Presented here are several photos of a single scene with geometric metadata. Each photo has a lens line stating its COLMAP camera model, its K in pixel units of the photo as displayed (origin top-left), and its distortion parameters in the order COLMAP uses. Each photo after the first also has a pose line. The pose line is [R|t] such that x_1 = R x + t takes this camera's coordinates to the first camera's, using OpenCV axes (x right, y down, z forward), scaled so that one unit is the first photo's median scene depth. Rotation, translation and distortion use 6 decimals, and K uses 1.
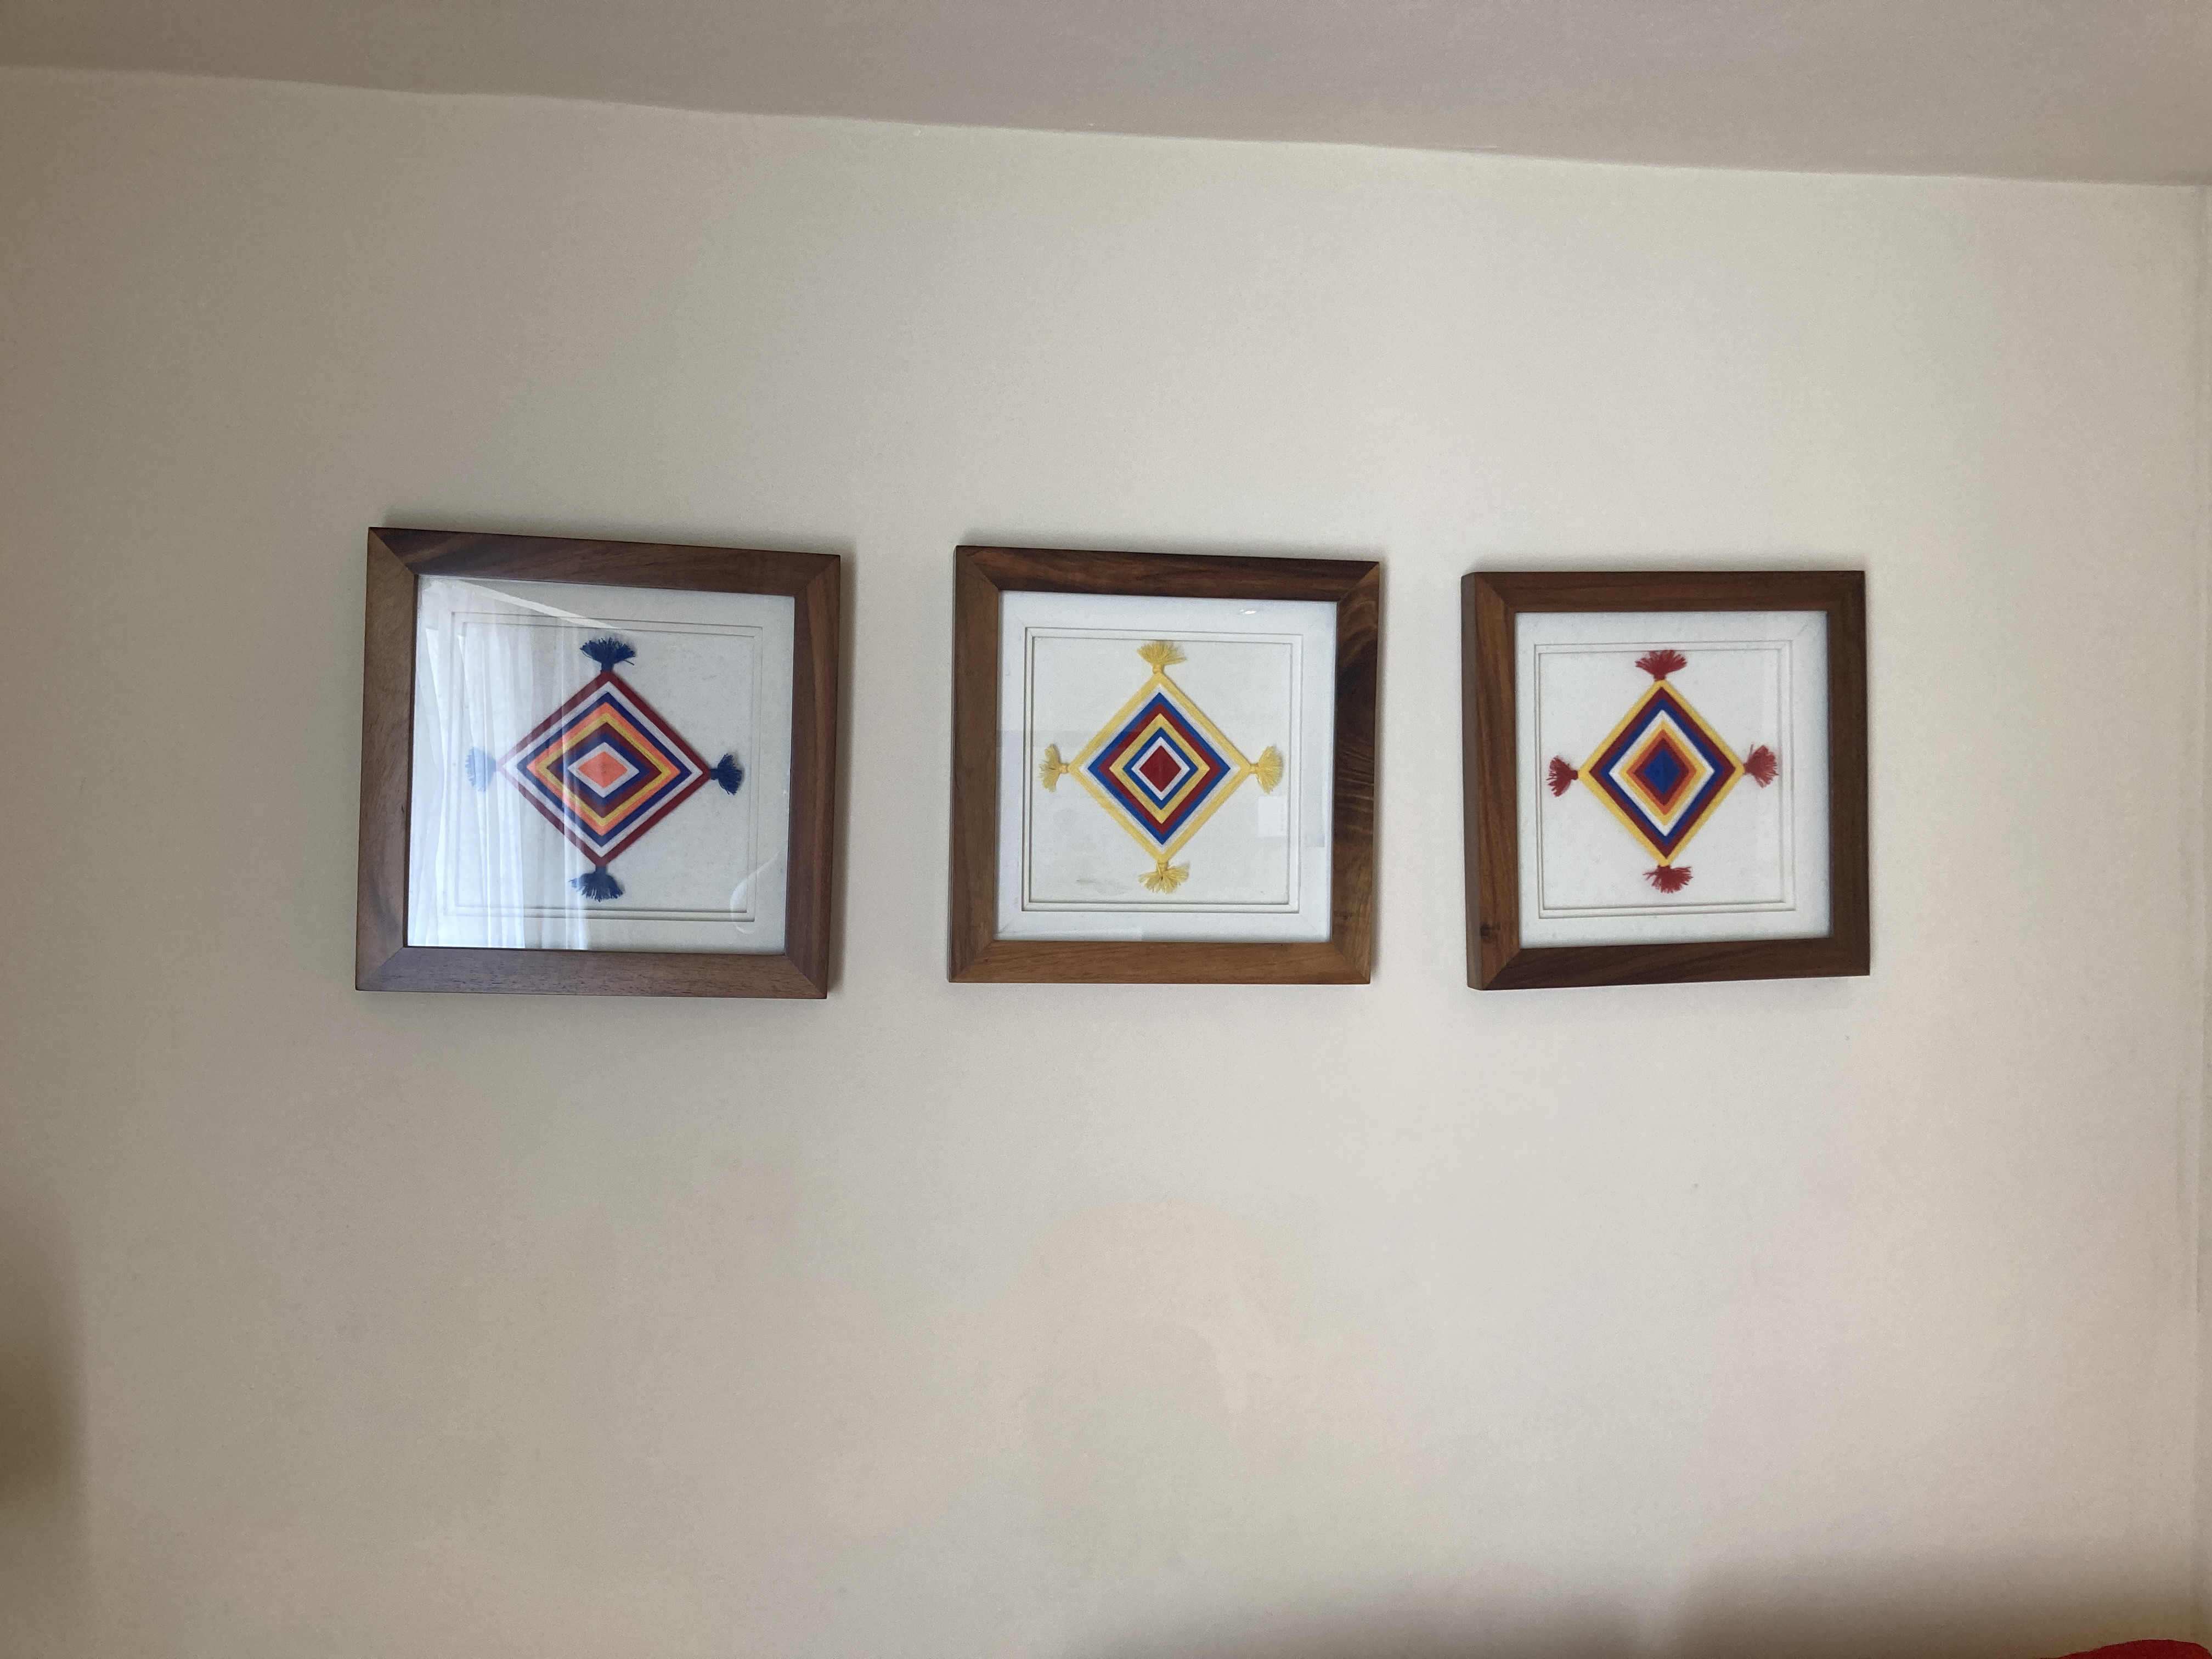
lens RADIAL K [[1767.0, 0, 1088.8], [0, 1767.0, 834.7], [0, 0, 1]] dist [0.026851, 0.006961]
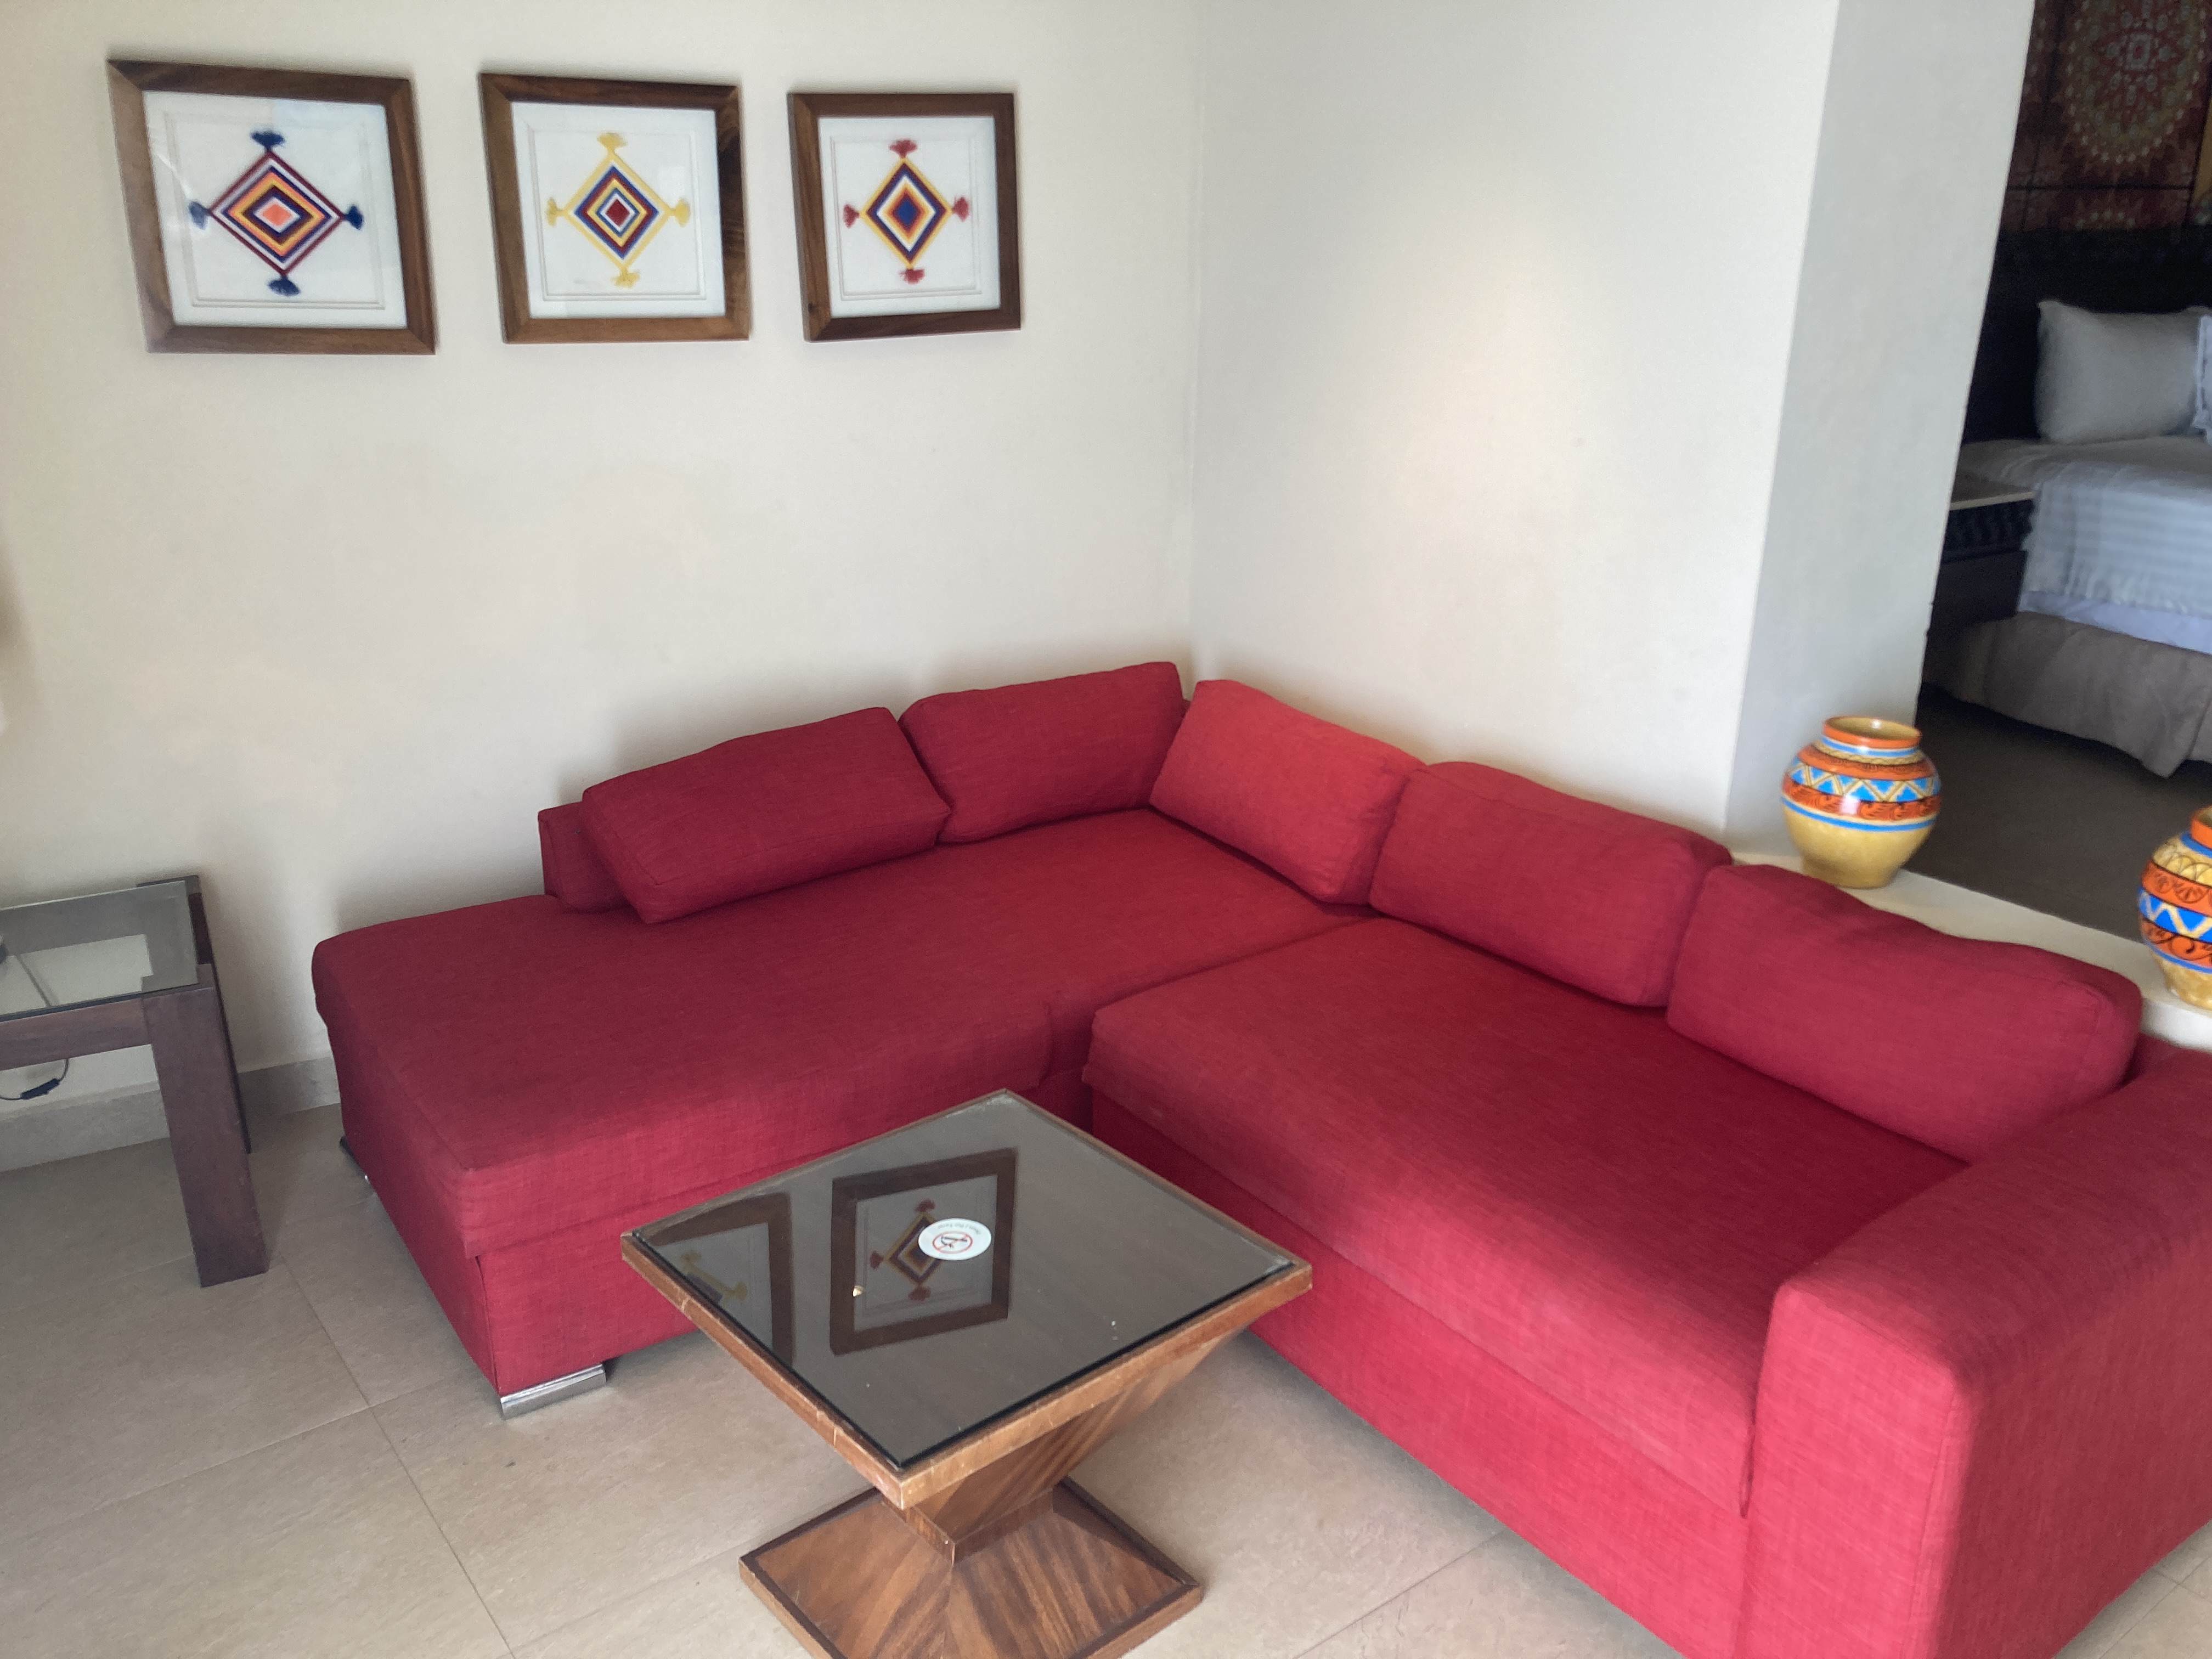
lens RADIAL K [[1767.0, 0, 1088.8], [0, 1767.0, 834.7], [0, 0, 1]] dist [0.026851, 0.006961]
pose [[0.952497, -0.103616, 0.286380, -0.080918], [-0.000975, 0.939300, 0.343095, -0.062310], [-0.304547, -0.327076, 0.894579, -0.892178]]
